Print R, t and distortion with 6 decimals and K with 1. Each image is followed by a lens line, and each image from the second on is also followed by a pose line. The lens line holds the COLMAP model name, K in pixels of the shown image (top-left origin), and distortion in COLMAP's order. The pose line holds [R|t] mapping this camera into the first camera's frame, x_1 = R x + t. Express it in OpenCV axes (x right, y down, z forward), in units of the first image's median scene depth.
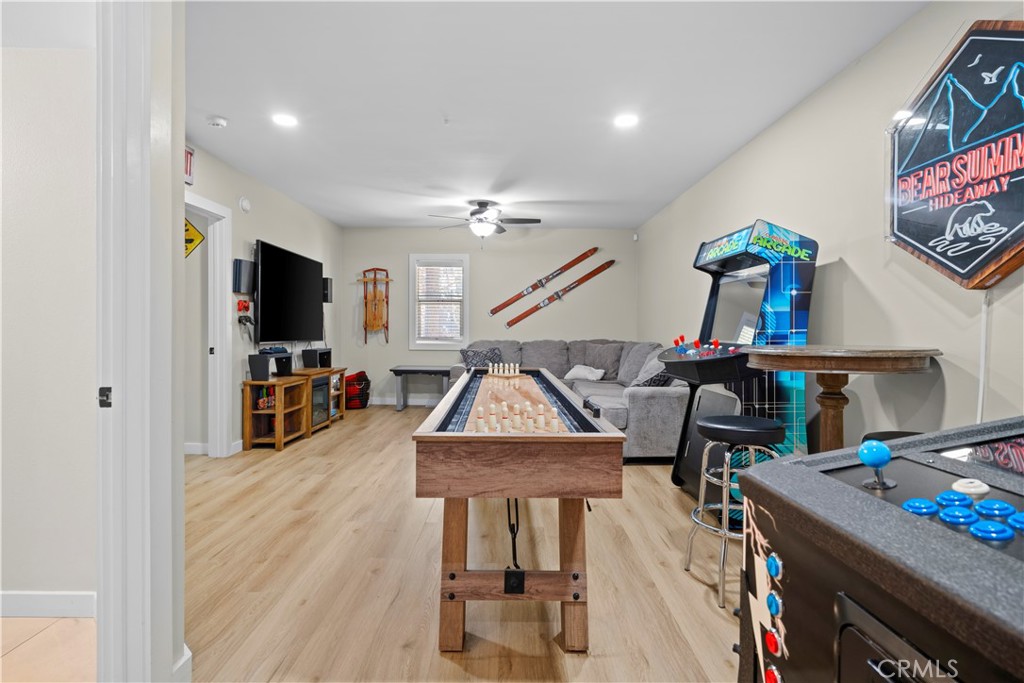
lens RADIAL K [[525.4, 0, 513.2], [0, 525.4, 337.7], [0, 0, 1]] dist [-0.003179, -0.001266]
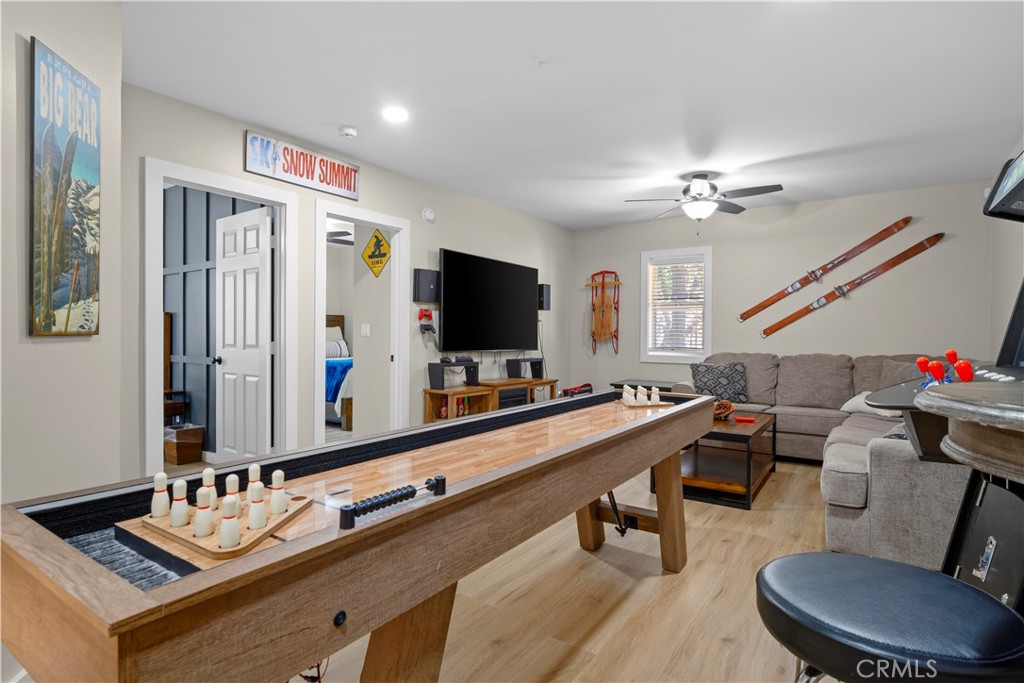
lens RADIAL K [[525.4, 0, 510.5], [0, 525.4, 339.7], [0, 0, 1]] dist [-0.003179, -0.001266]
pose [[0.818590, 0.004001, -0.574365, 0.146110], [-0.012785, 0.999855, -0.011256, -0.001934], [0.574237, 0.016557, 0.818522, 0.189281]]
